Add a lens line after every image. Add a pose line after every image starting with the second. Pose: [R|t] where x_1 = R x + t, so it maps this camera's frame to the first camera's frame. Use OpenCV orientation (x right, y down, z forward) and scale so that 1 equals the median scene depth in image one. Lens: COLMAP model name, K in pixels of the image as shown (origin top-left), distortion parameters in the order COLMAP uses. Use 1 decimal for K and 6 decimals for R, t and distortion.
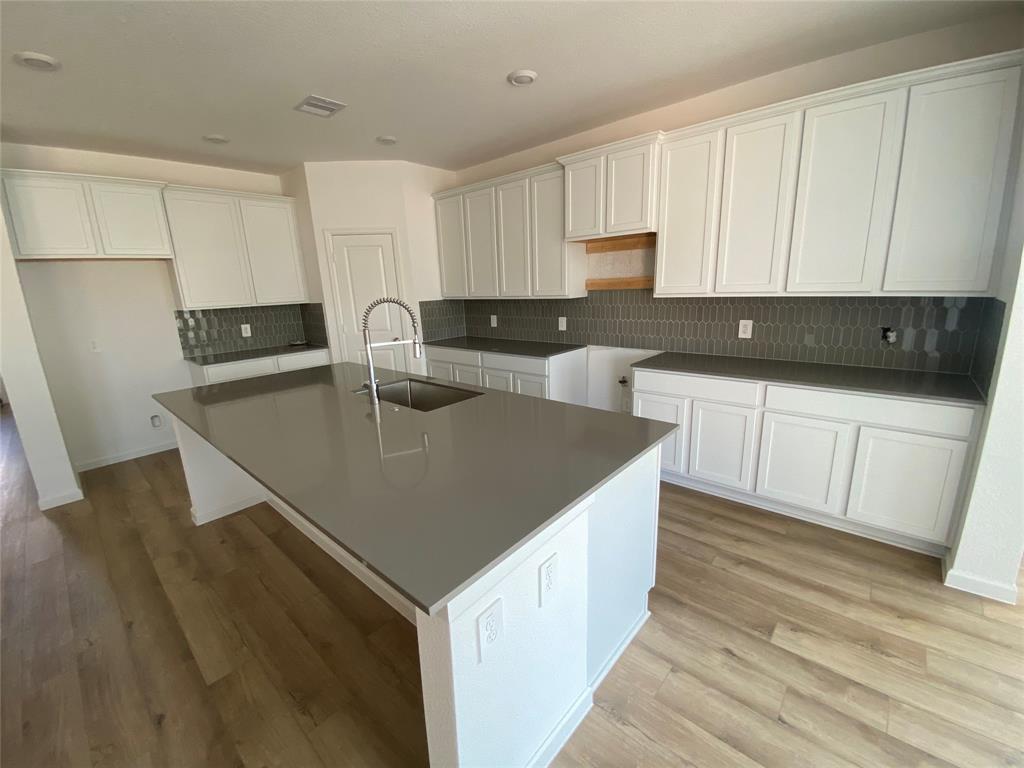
lens RADIAL K [[428.6, 0, 511.0], [0, 428.6, 384.0], [0, 0, 1]] dist [0.008695, -0.000364]
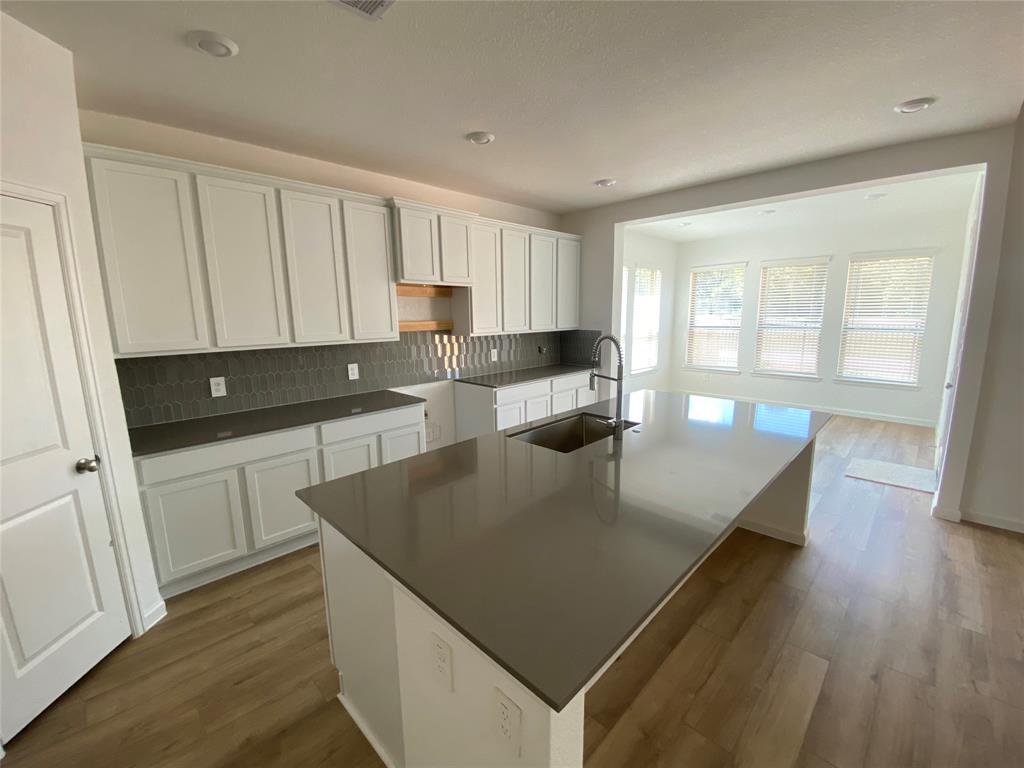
lens RADIAL K [[419.6, 0, 516.0], [0, 419.6, 382.4], [0, 0, 1]] dist [-0.016348, -0.001680]
pose [[0.037608, -0.110971, 0.993112, -0.516439], [0.257344, 0.961370, 0.097679, -0.087006], [-0.965588, 0.251898, 0.064713, 0.468601]]
